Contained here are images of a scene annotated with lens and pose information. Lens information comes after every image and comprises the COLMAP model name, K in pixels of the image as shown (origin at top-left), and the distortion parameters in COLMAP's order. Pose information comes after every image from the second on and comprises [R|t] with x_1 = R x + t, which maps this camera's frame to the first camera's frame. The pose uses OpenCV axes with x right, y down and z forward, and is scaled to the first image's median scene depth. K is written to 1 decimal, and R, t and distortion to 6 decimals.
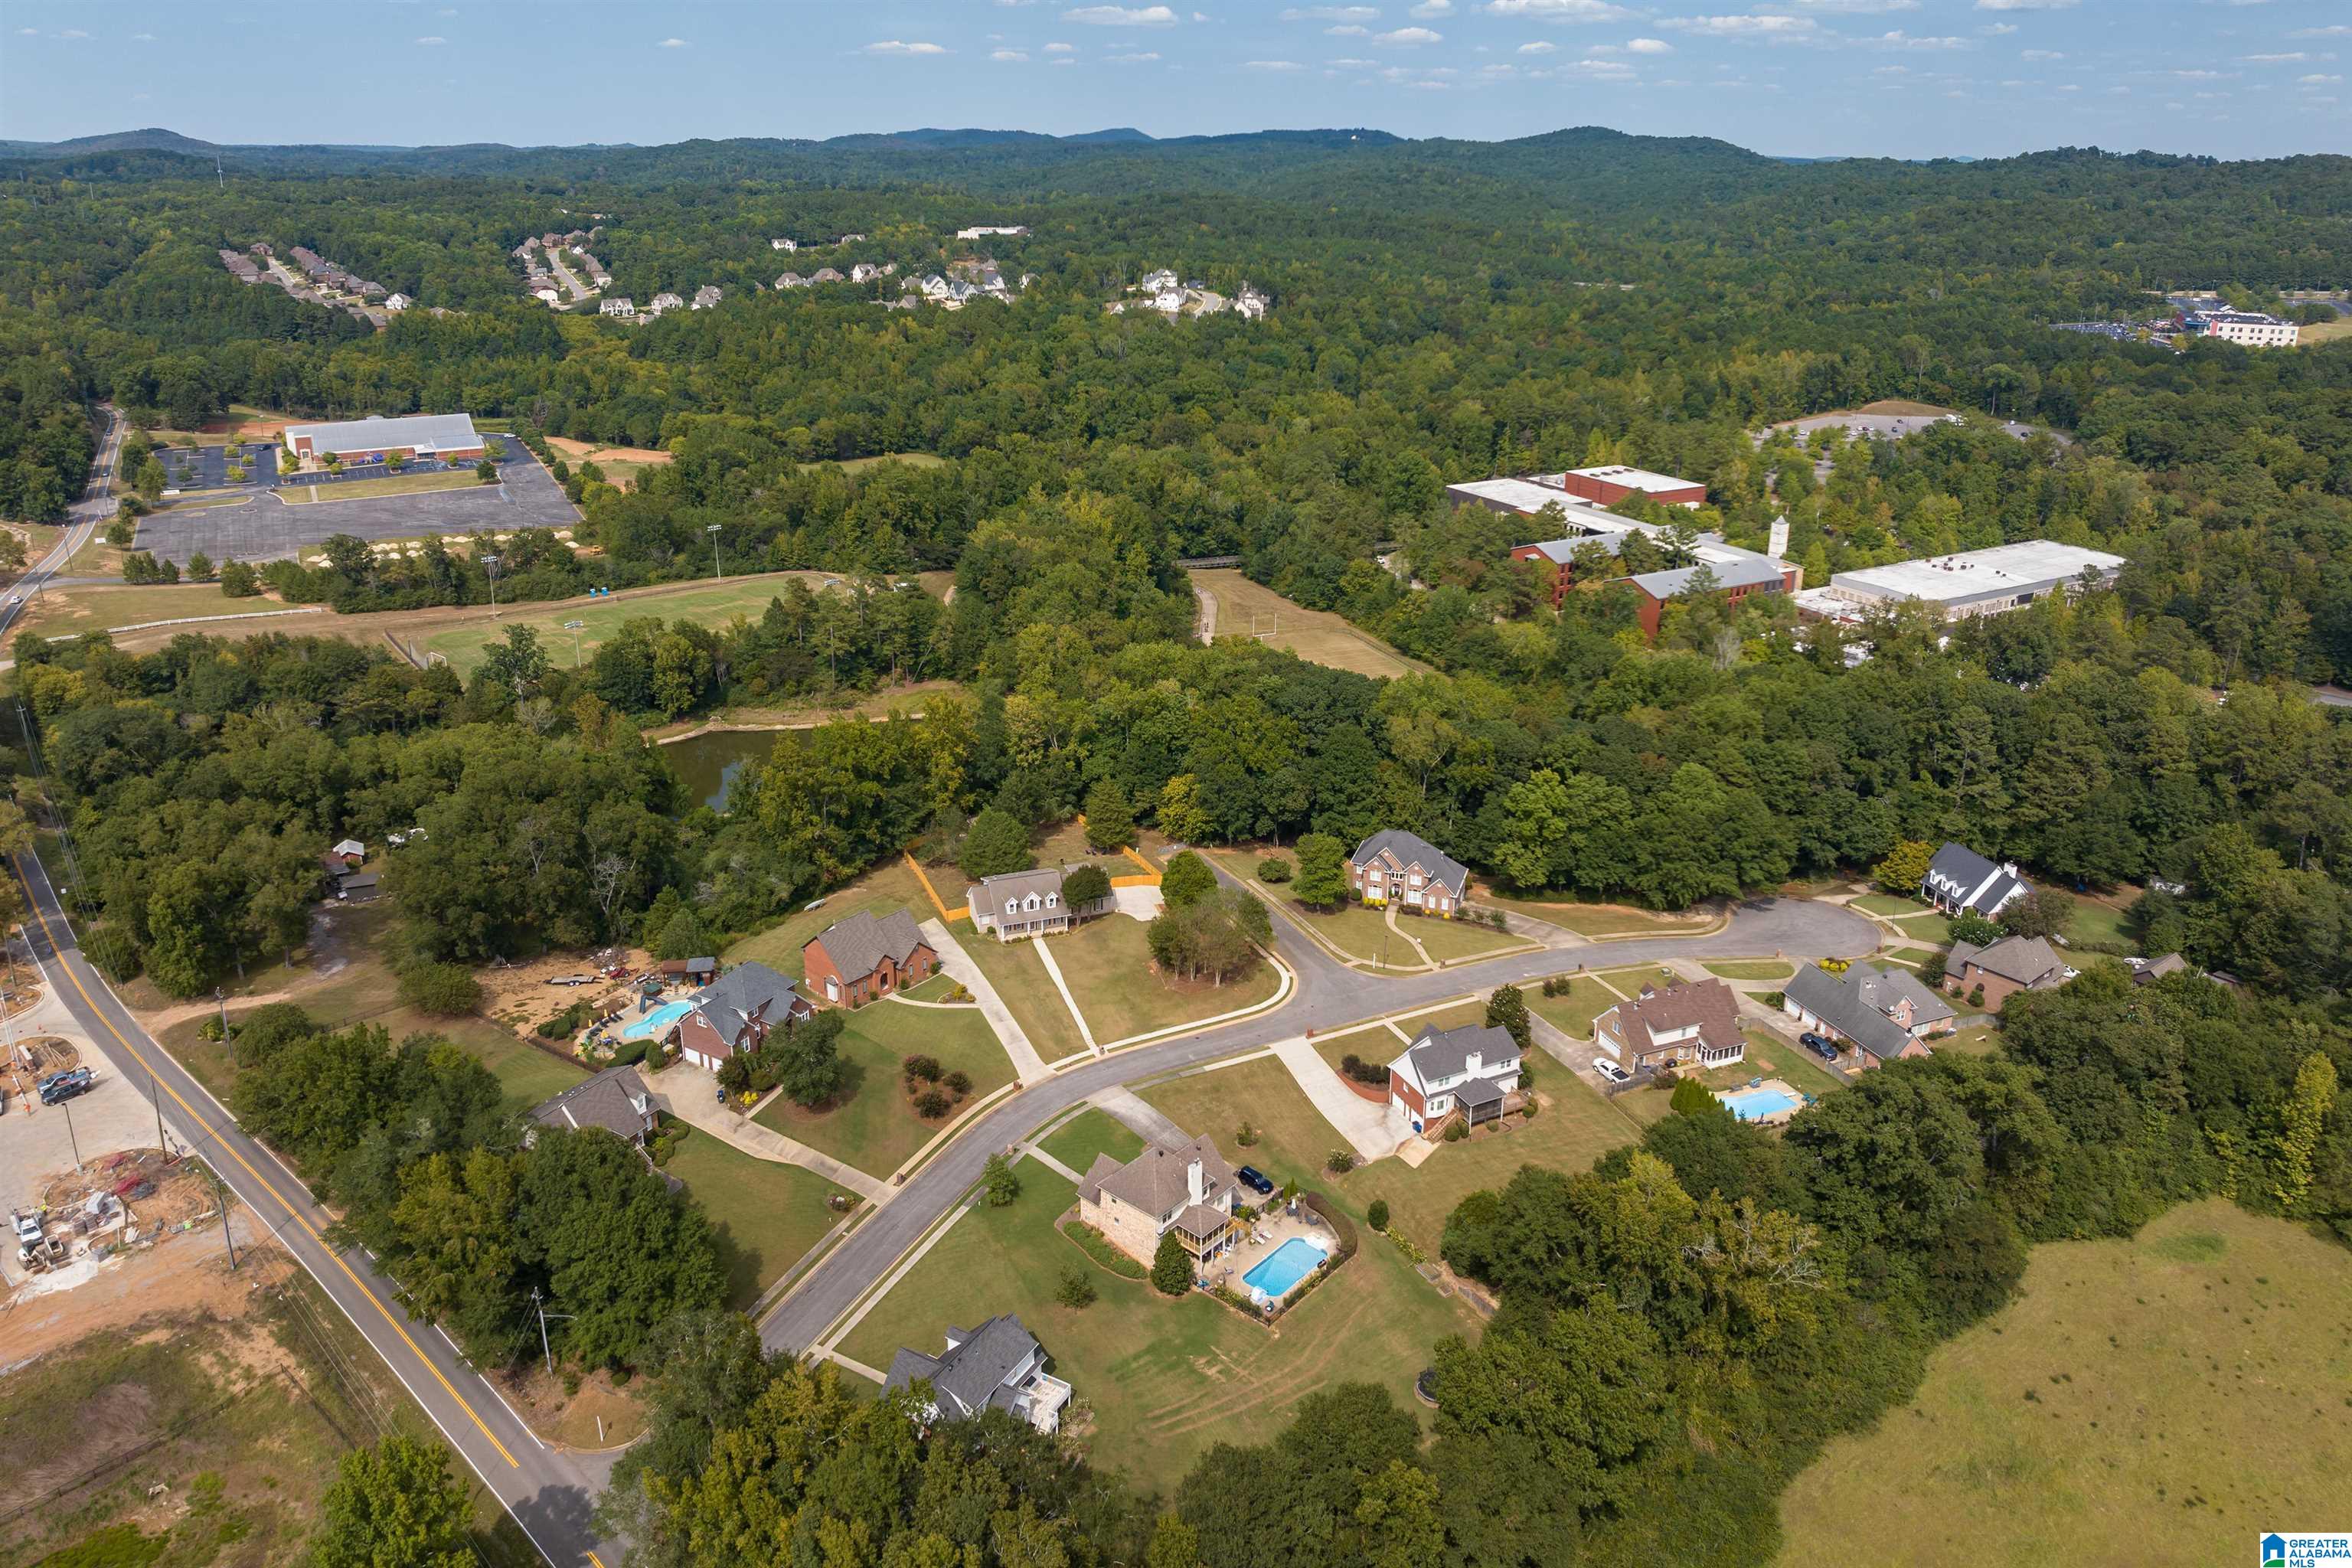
lens RADIAL K [[1650.6, 0, 1184.8], [0, 1650.6, 694.7], [0, 0, 1]] dist [-0.017316, -0.025676]
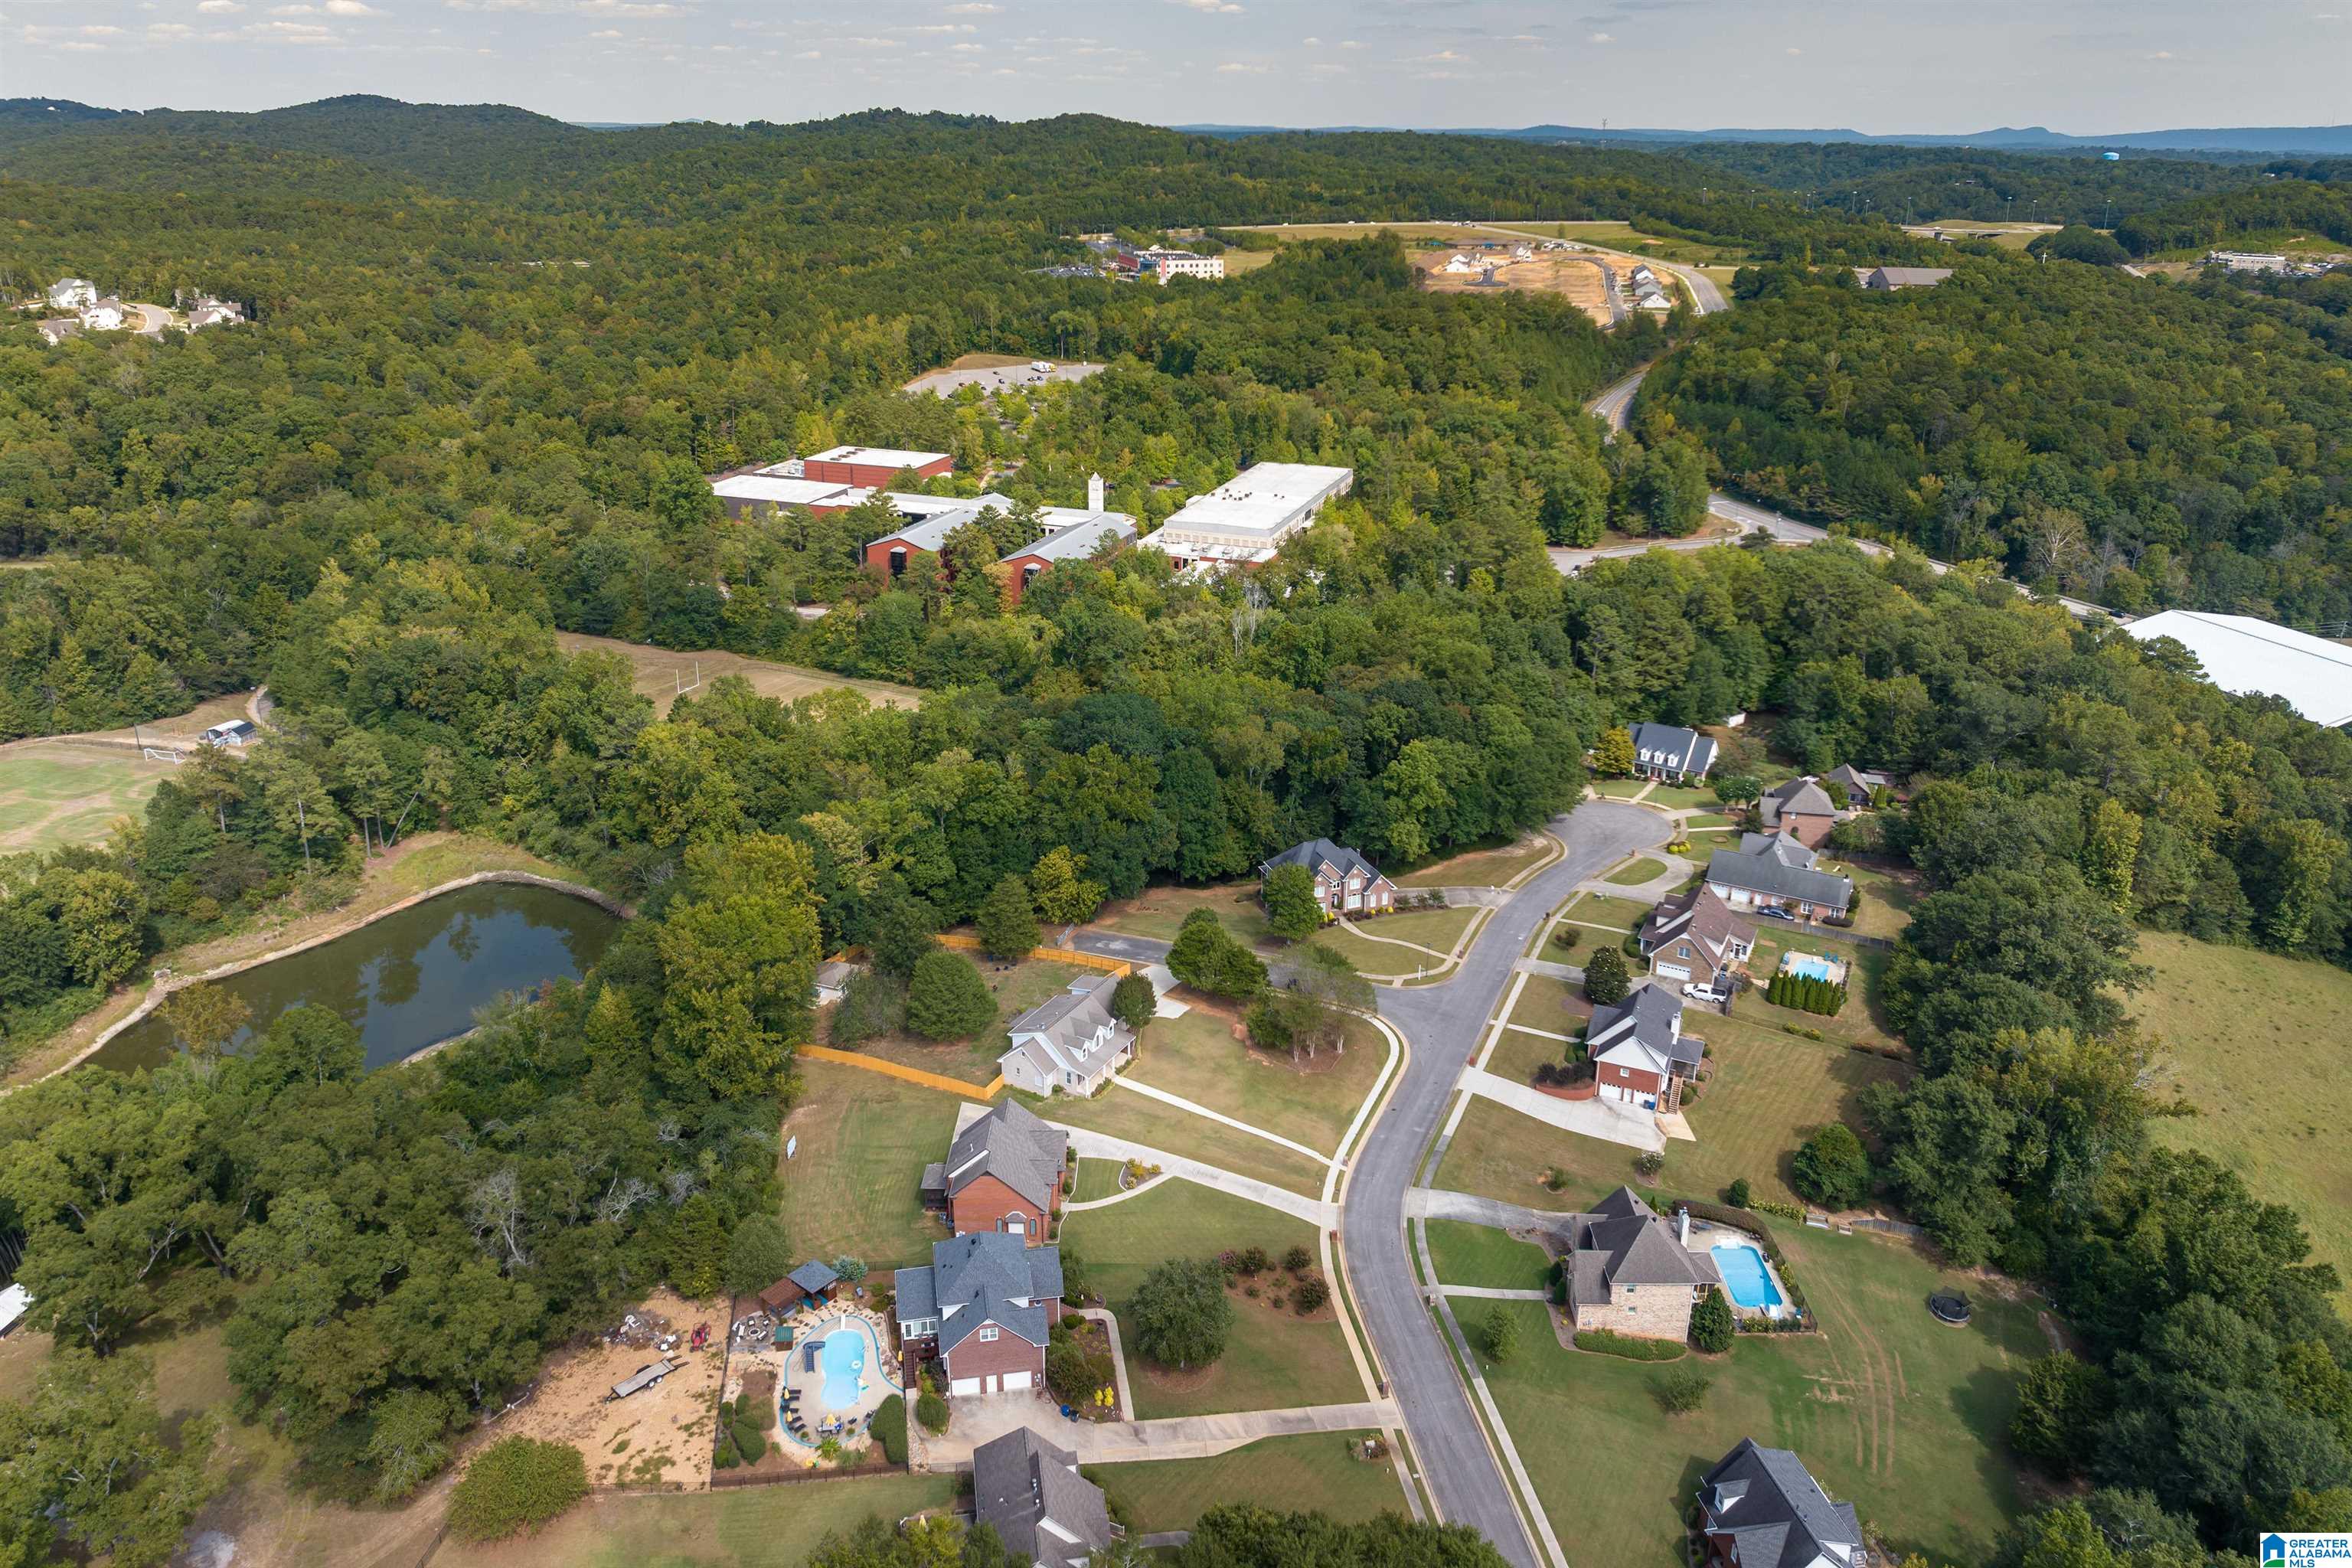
lens RADIAL K [[1650.6, 0, 1184.8], [0, 1650.6, 694.7], [0, 0, 1]] dist [-0.017316, -0.025676]
pose [[0.760935, -0.216071, 0.611793, -0.363927], [0.204300, 0.974748, 0.090155, -0.074758], [-0.615824, 0.056387, 0.785864, 0.212319]]
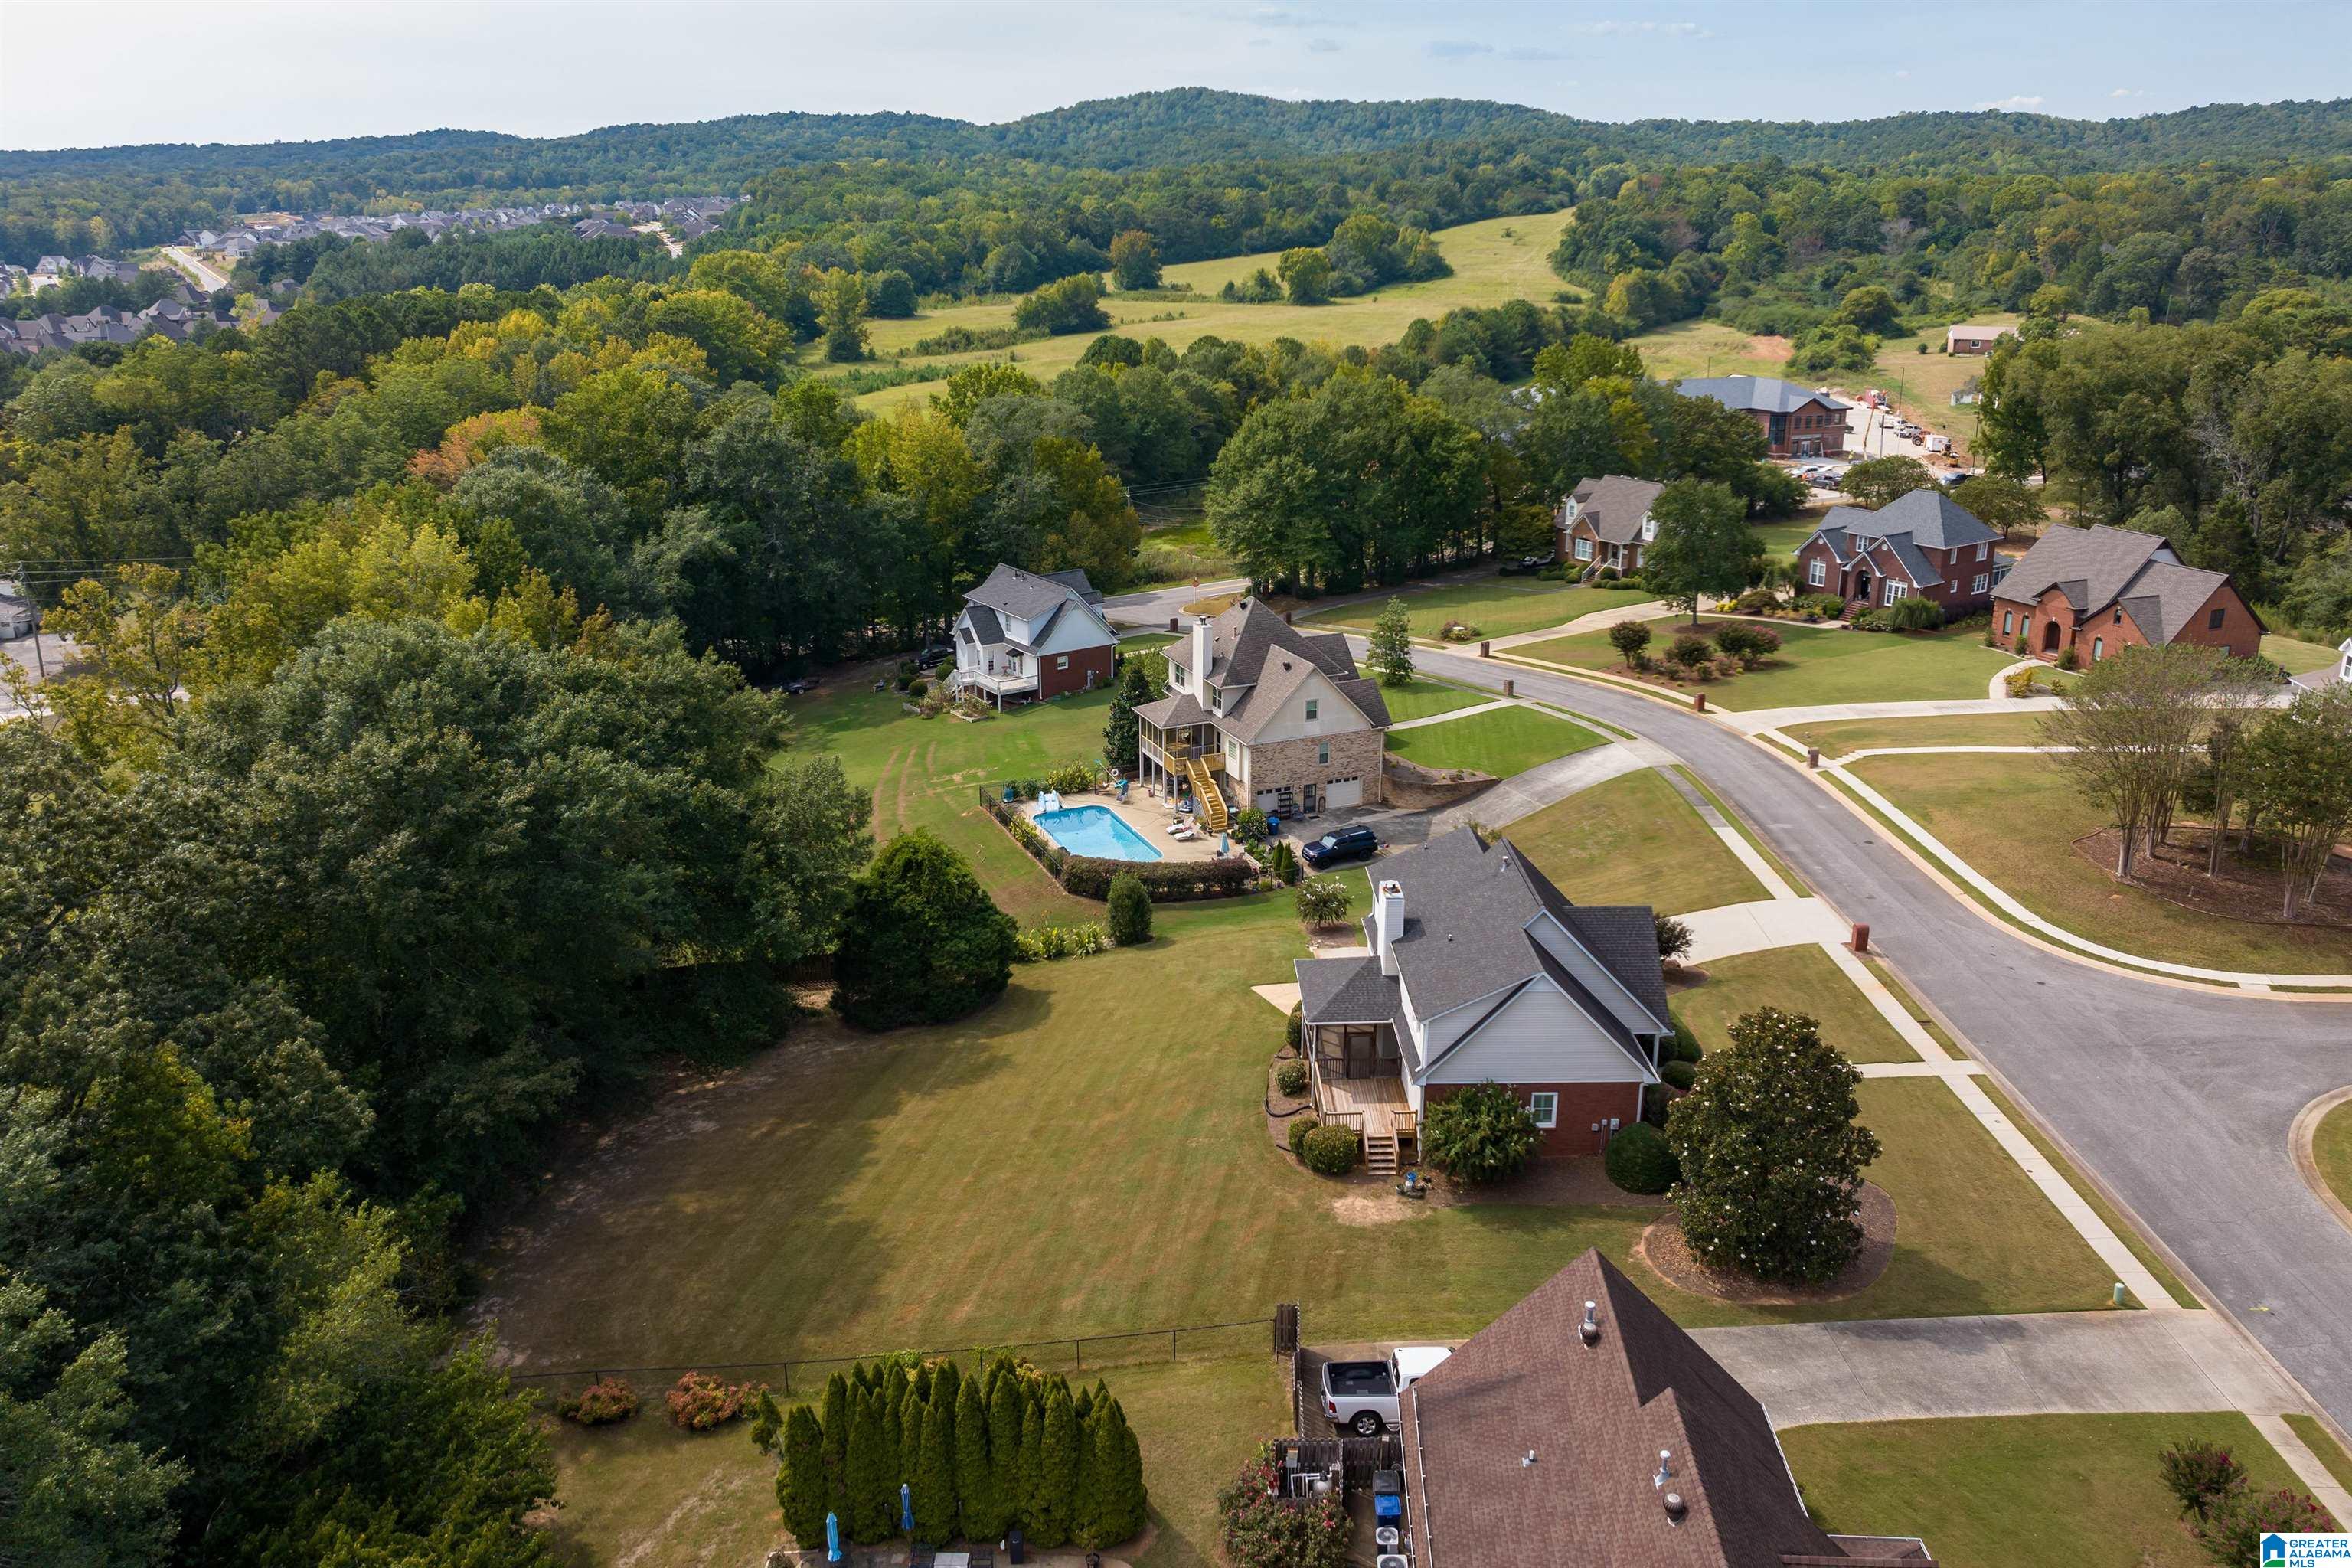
lens RADIAL K [[1670.7, 0, 1186.4], [0, 1670.7, 650.5], [0, 0, 1]] dist [-0.044316, 0.011004]
pose [[-0.425237, 0.222172, -0.877390, 0.266958], [-0.290288, 0.884711, 0.364717, 0.040117], [0.857267, 0.409787, -0.311718, 0.596617]]
